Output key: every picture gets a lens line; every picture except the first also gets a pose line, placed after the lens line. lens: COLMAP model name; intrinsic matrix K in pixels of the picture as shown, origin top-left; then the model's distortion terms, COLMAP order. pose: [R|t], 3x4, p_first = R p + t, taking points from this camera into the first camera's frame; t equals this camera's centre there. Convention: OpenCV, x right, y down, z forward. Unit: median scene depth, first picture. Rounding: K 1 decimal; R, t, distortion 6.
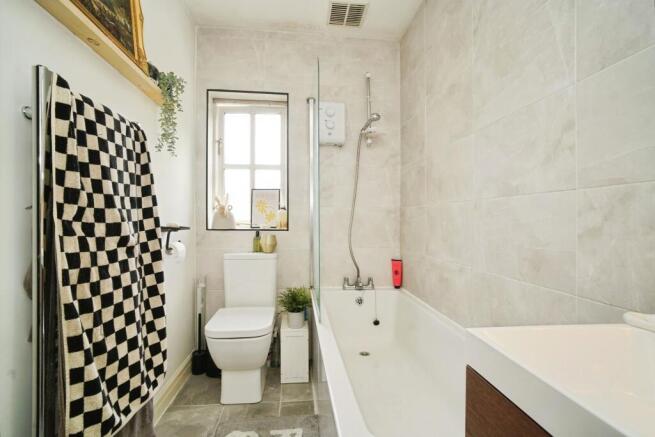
lens RADIAL K [[308.0, 0, 327.6], [0, 308.0, 217.2], [0, 0, 1]] dist [-0.001480, -0.001030]
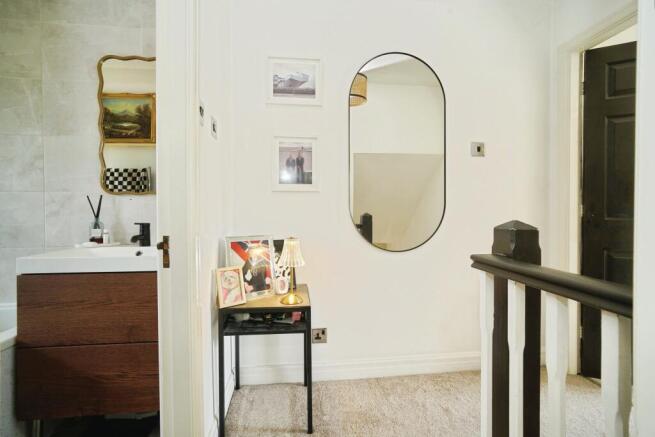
lens RADIAL K [[308.0, 0, 327.3], [0, 308.0, 216.2], [0, 0, 1]] dist [-0.001480, -0.001030]
pose [[-0.010889, -0.016434, 0.999806, -1.156667], [0.004569, 0.999854, 0.016484, 0.041740], [-0.999930, 0.004747, -0.010812, -0.759708]]
